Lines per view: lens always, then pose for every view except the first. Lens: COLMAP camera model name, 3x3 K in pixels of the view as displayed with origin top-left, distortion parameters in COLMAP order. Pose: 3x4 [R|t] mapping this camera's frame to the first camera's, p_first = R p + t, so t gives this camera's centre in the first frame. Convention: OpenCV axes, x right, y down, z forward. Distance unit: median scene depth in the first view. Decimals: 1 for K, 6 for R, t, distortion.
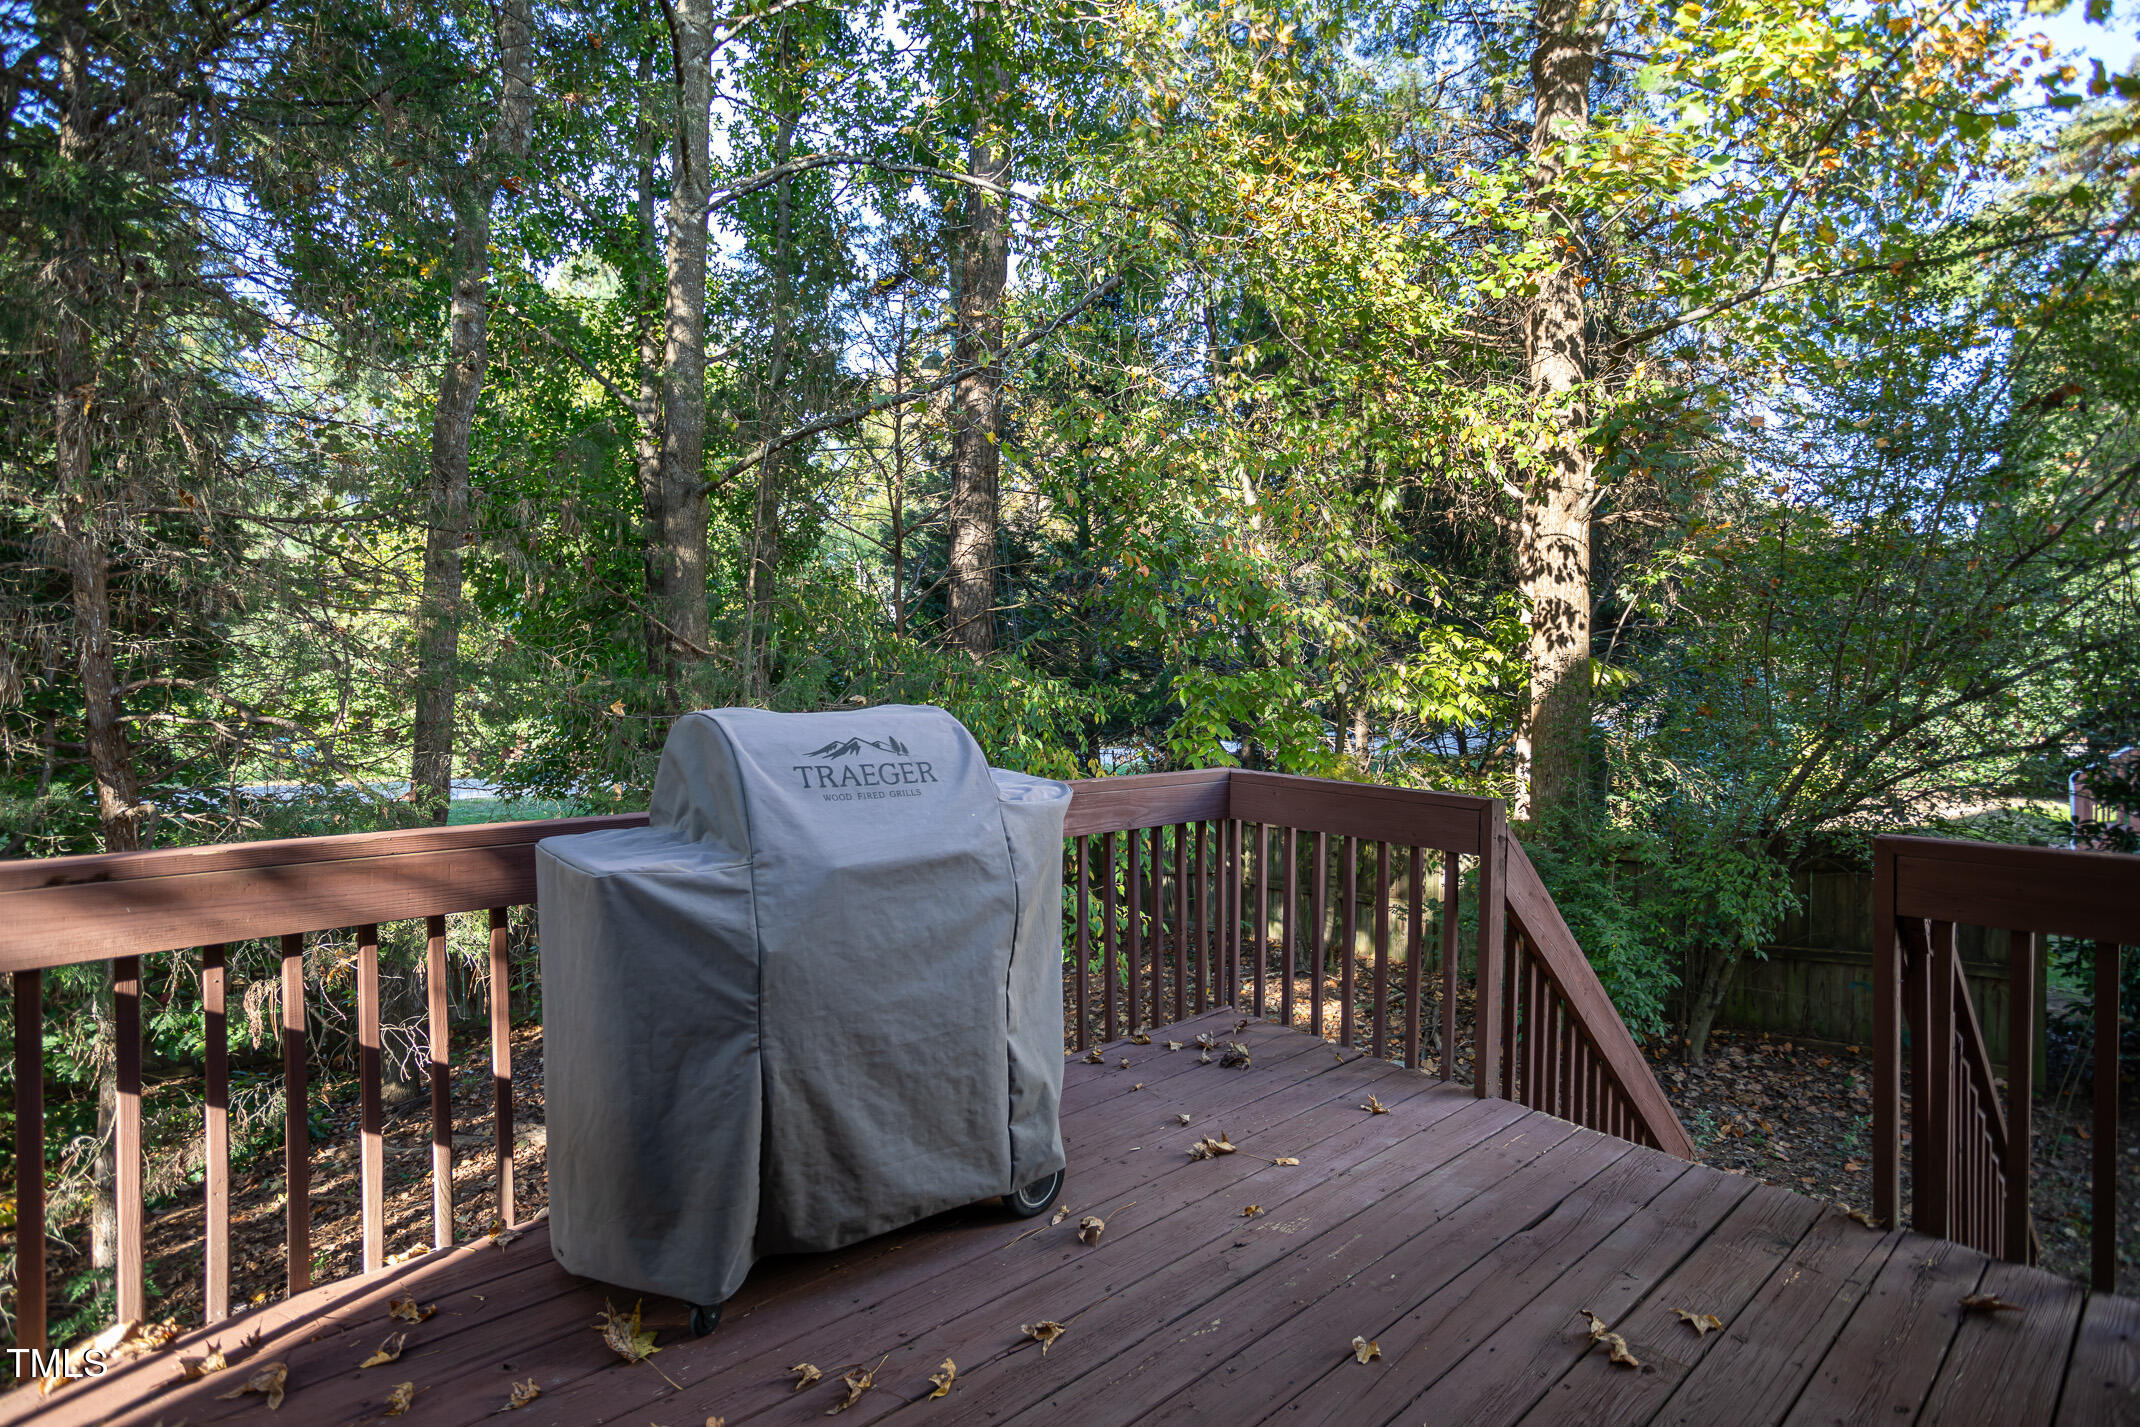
lens RADIAL K [[1035.0, 0, 1071.3], [0, 1035.0, 708.2], [0, 0, 1]] dist [-0.026652, 0.000534]
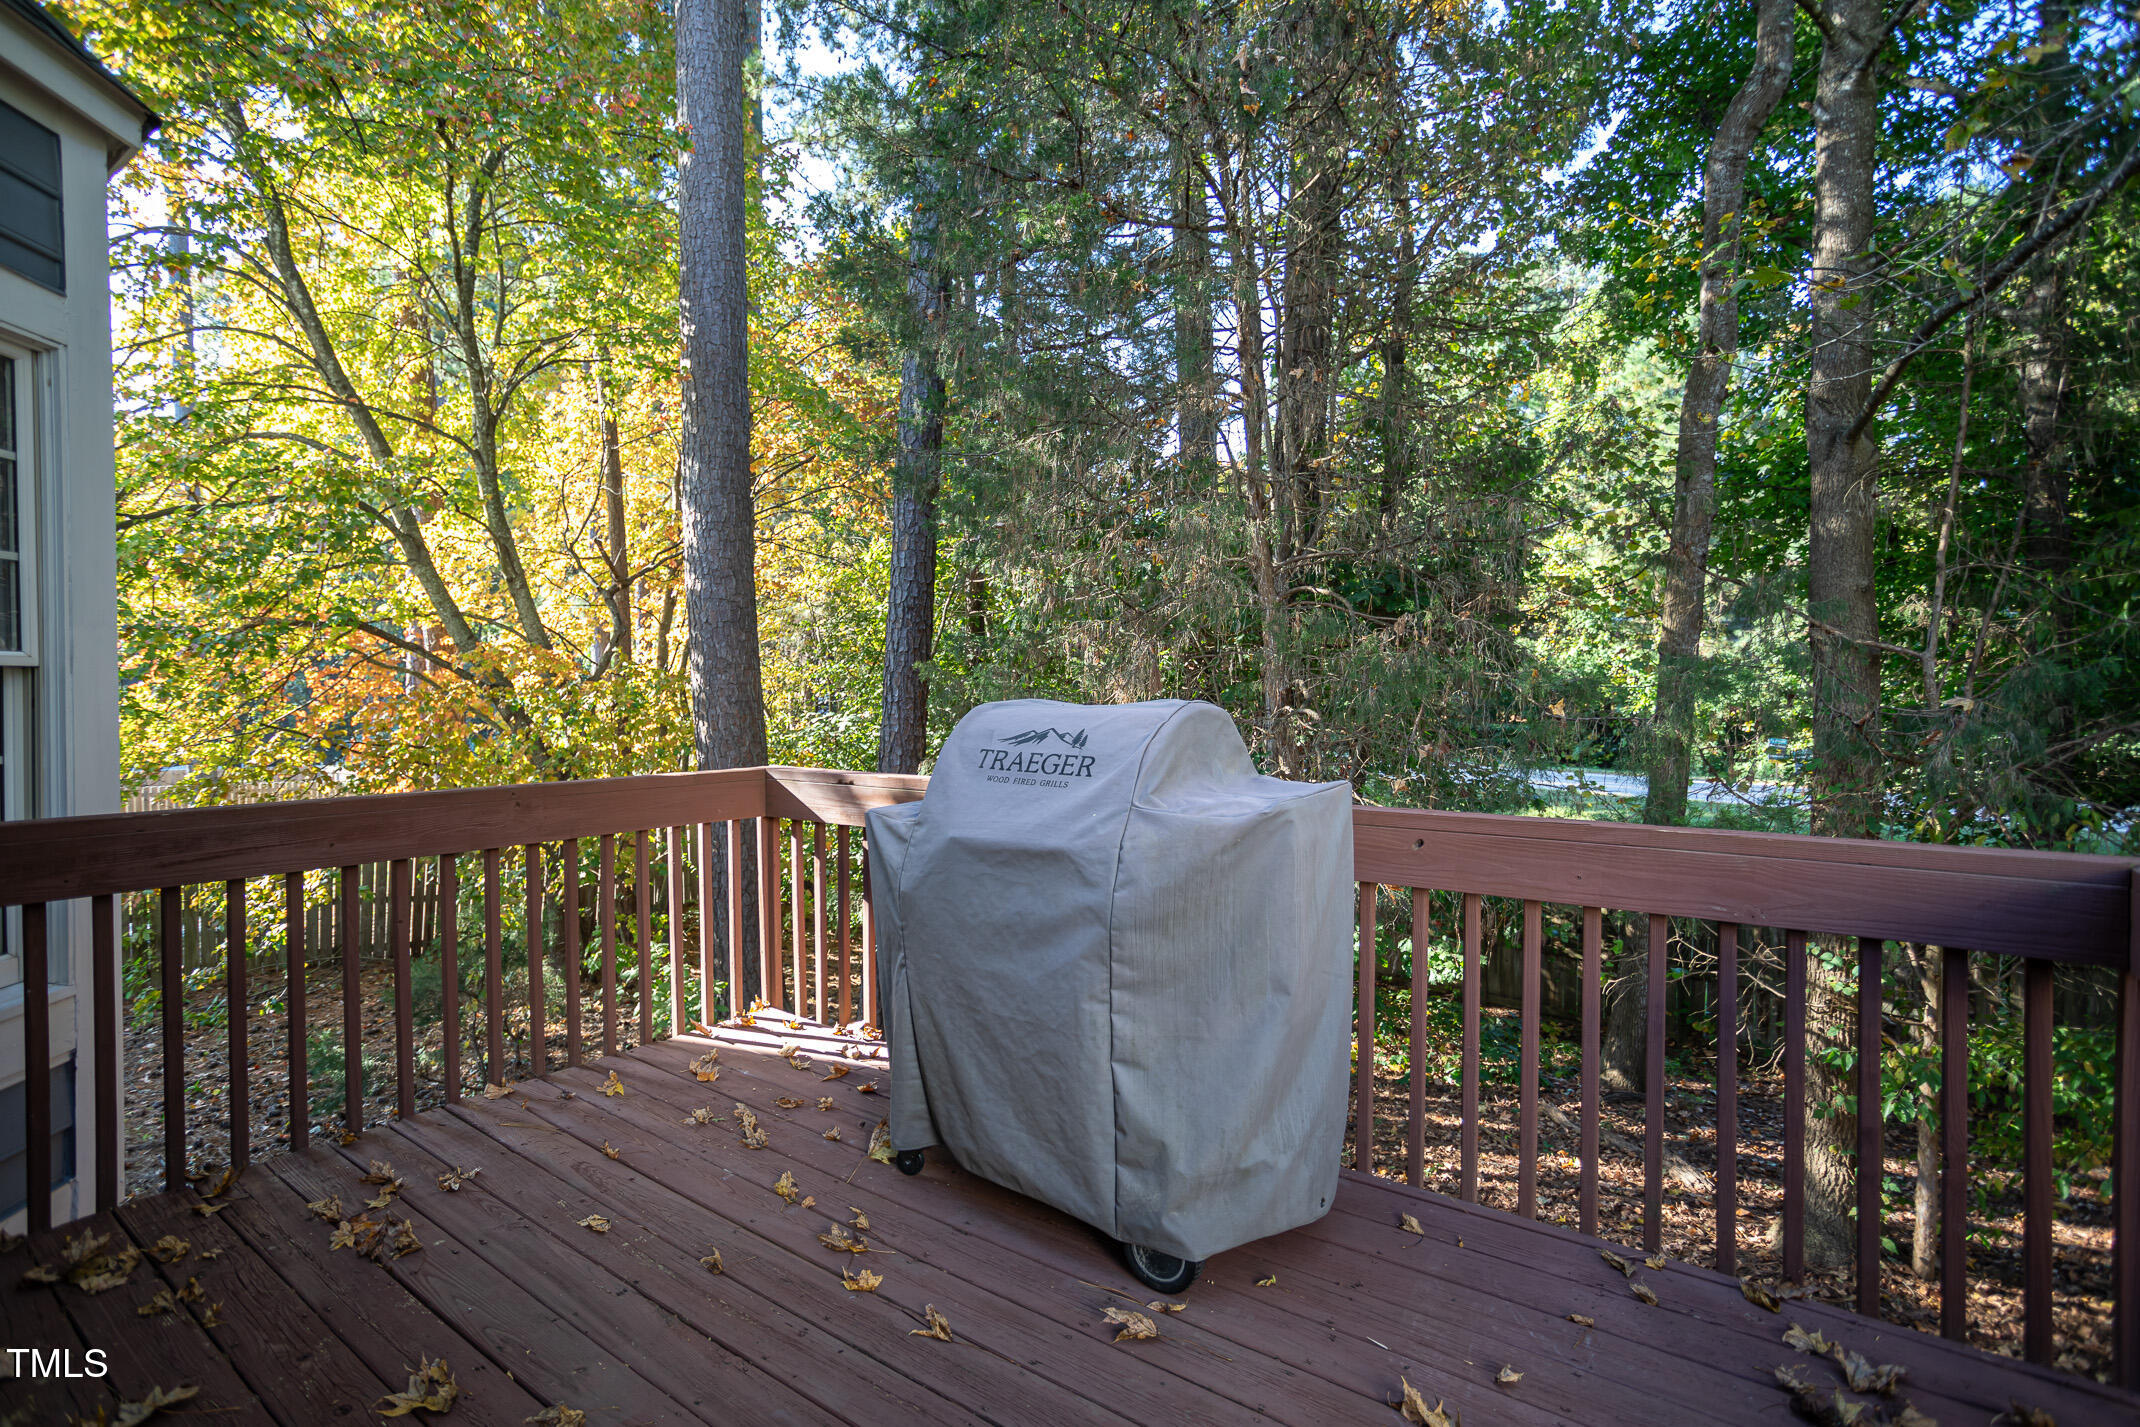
lens RADIAL K [[1035.0, 0, 1071.5], [0, 1035.0, 711.6], [0, 0, 1]] dist [-0.026652, 0.000534]
pose [[0.194407, 0.012281, -0.980844, 0.845338], [-0.010603, 0.999890, 0.010418, 0.000090], [0.980864, 0.008375, 0.194516, 0.815503]]
